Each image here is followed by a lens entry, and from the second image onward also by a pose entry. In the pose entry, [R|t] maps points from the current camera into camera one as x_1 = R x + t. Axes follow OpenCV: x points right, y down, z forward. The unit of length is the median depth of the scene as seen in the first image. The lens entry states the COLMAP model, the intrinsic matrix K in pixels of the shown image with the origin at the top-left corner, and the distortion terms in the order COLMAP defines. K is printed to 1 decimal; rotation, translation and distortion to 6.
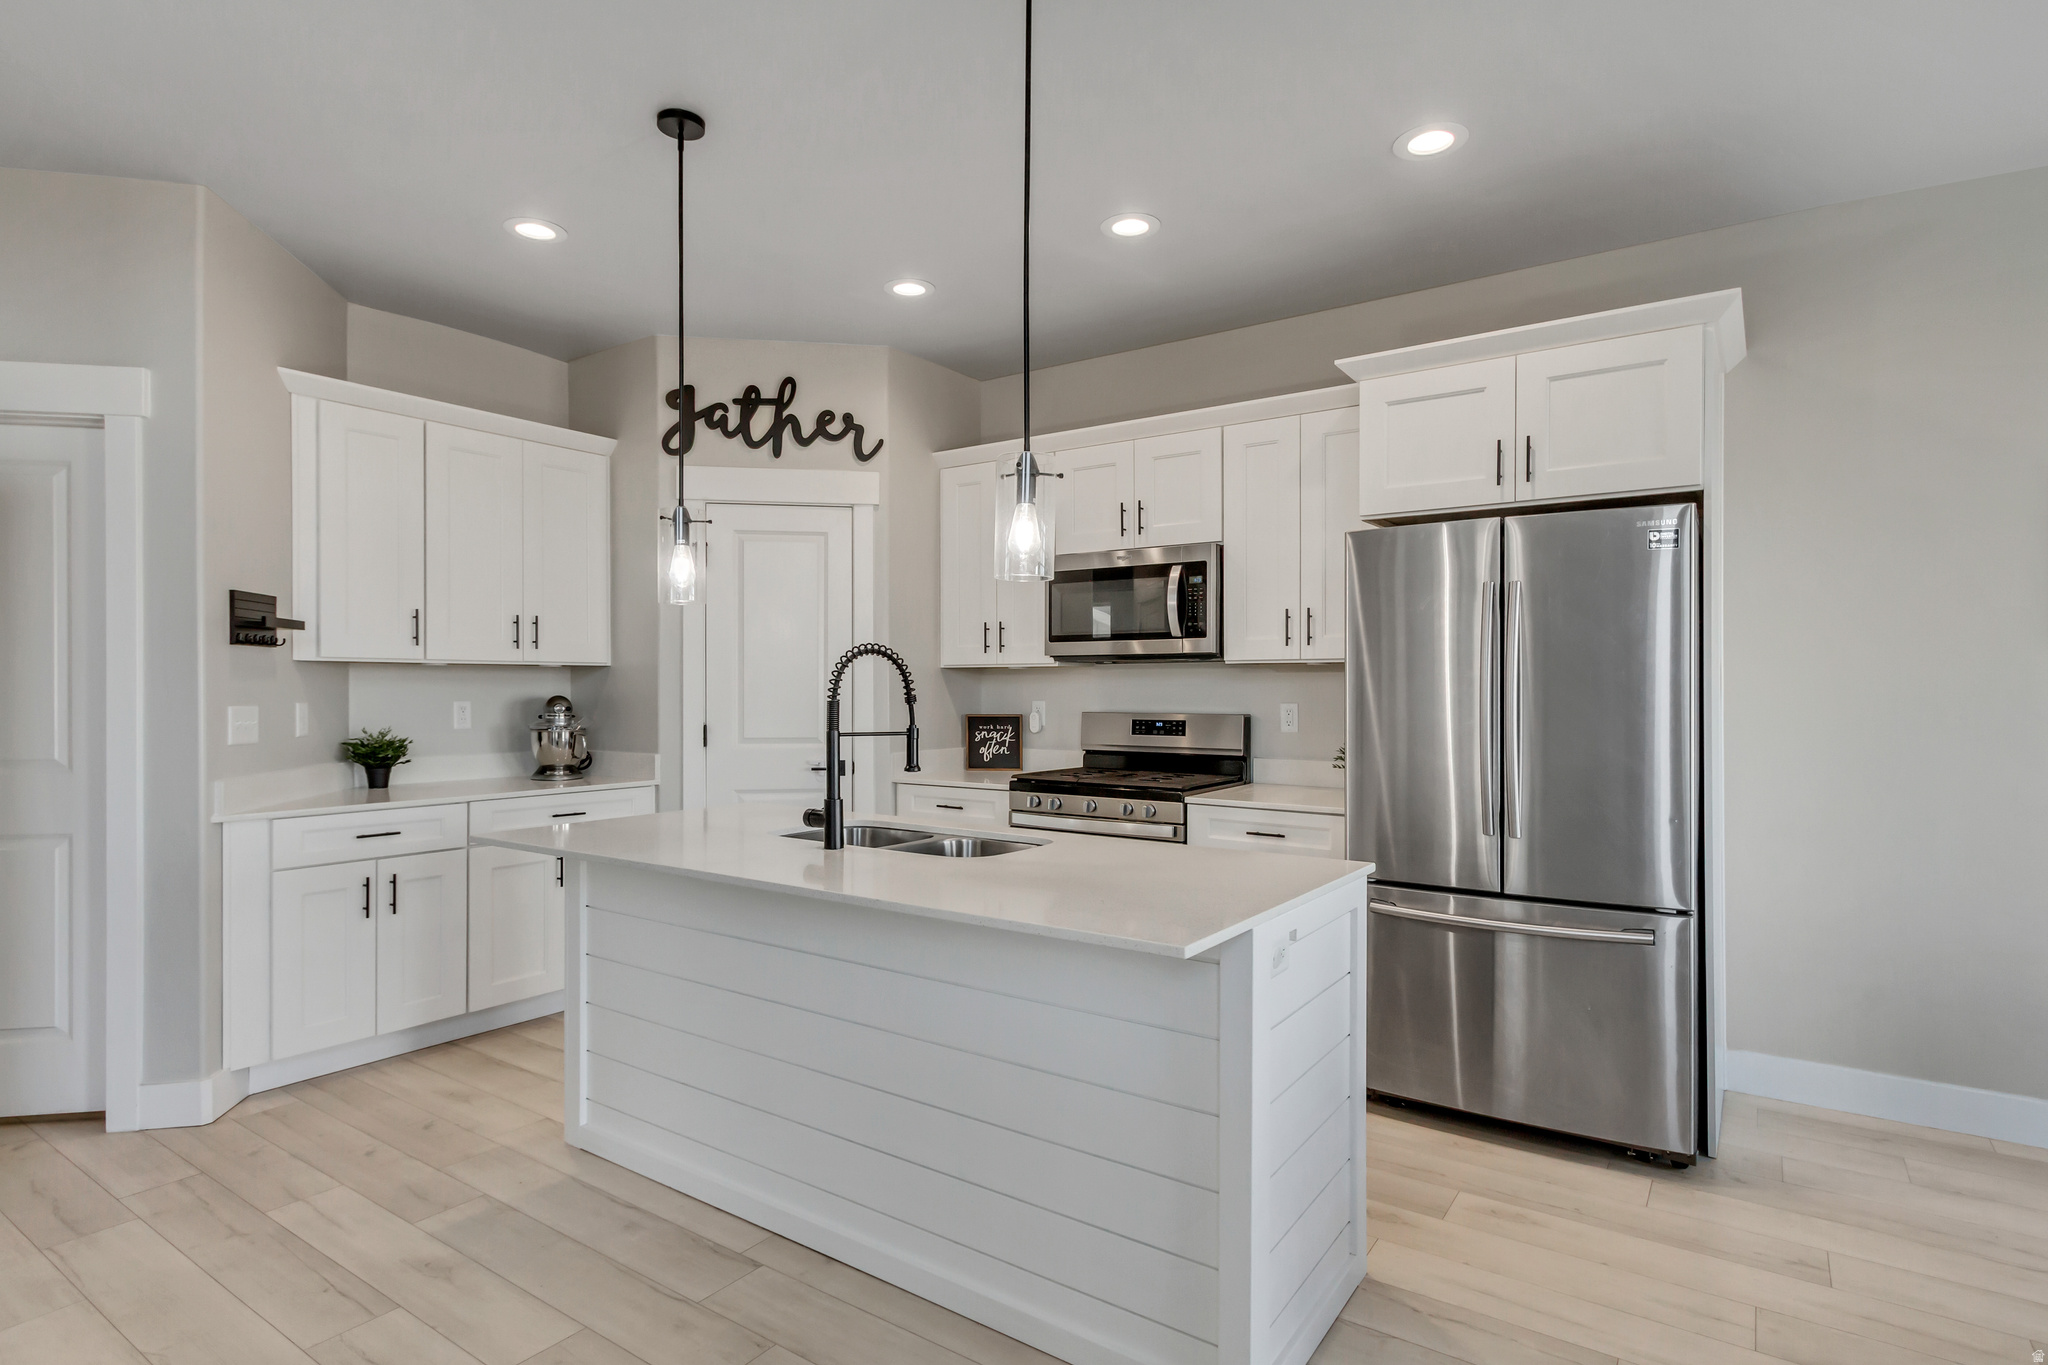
lens RADIAL K [[1056.7, 0, 1024.1], [0, 1056.7, 697.0], [0, 0, 1]] dist [0.007005, -0.002110]
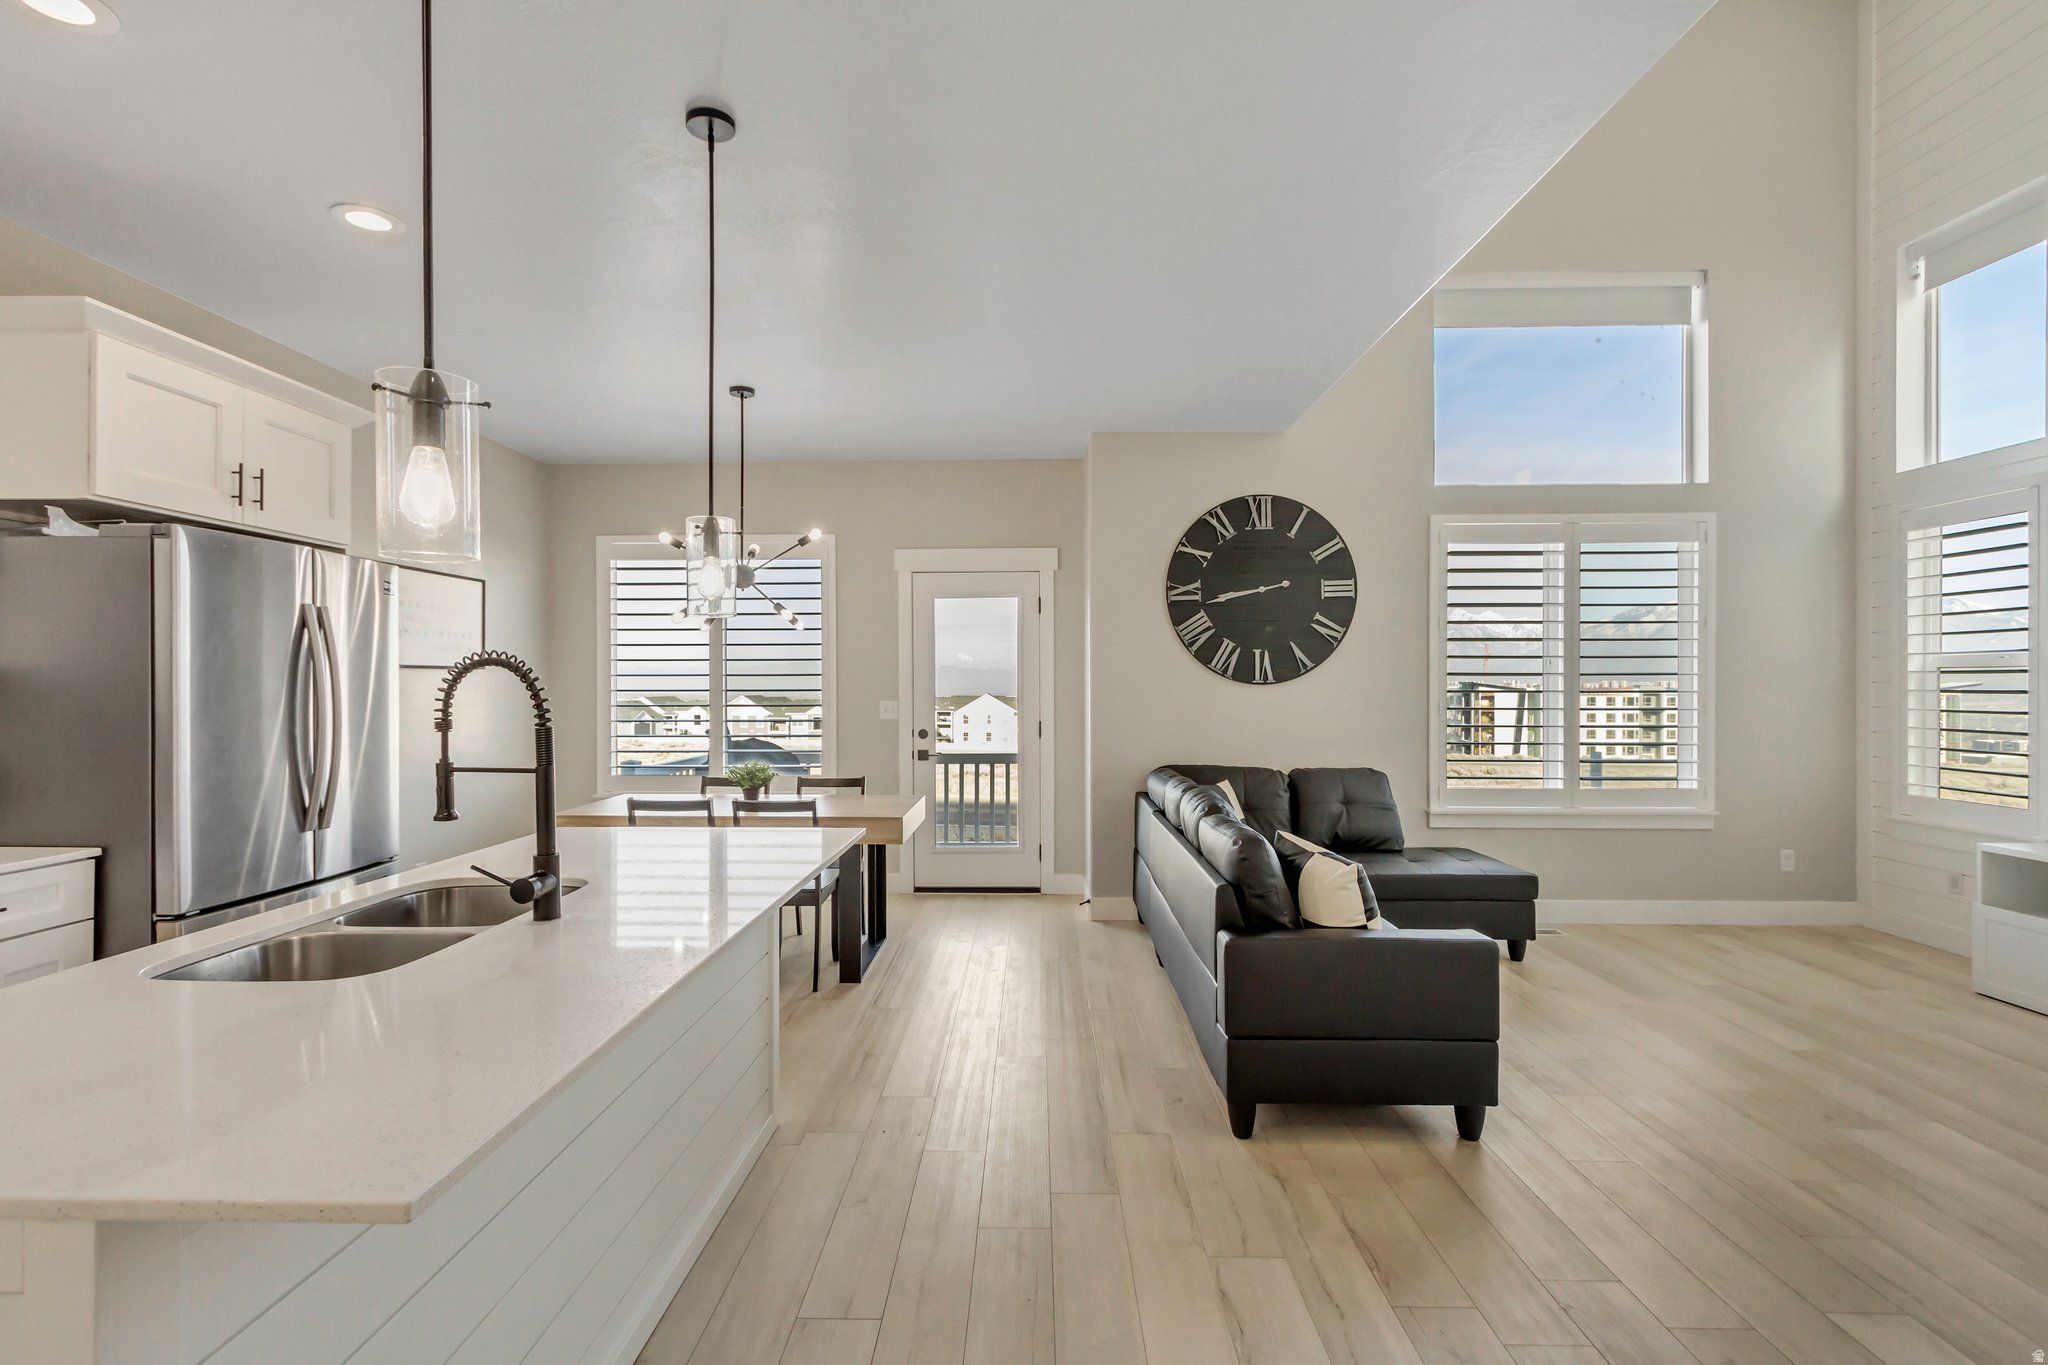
lens RADIAL K [[945.5, 0, 1003.6], [0, 945.5, 688.6], [0, 0, 1]] dist [0.010550, -0.003670]
pose [[-0.541632, -0.005132, 0.840600, -0.565478], [0.007016, 0.999919, 0.010626, -0.018123], [-0.840586, 0.011653, -0.541553, 0.654812]]
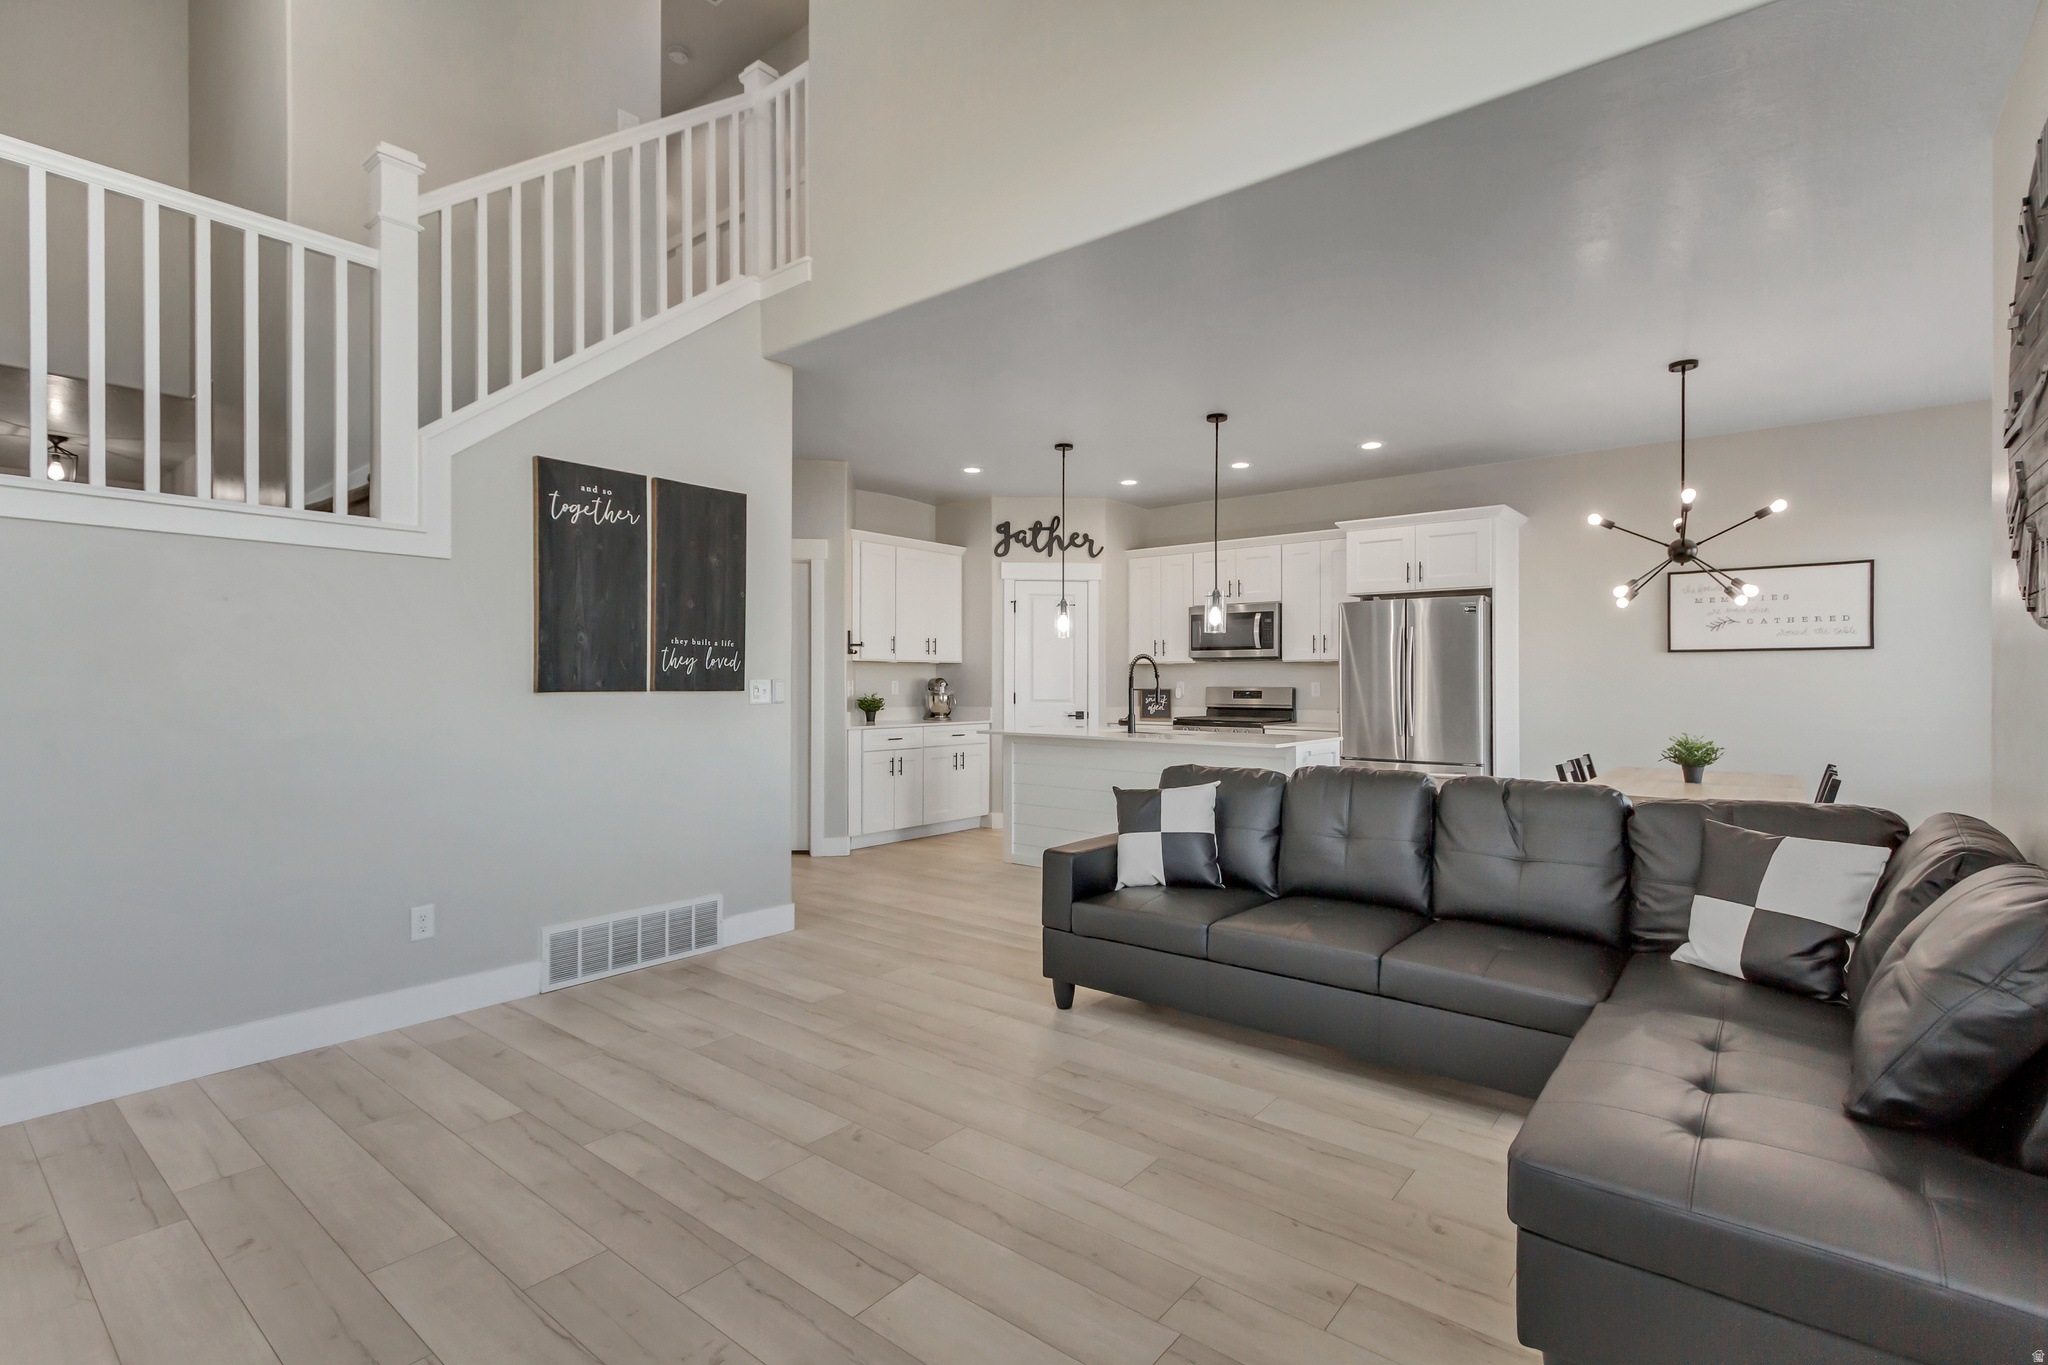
lens RADIAL K [[945.5, 0, 1018.4], [0, 945.5, 685.4], [0, 0, 1]] dist [0.010550, -0.003670]
pose [[0.997111, 0.002045, -0.075932, -0.166708], [-0.002393, 0.999987, -0.004484, 0.021514], [0.075921, 0.004653, 0.997103, -0.795082]]
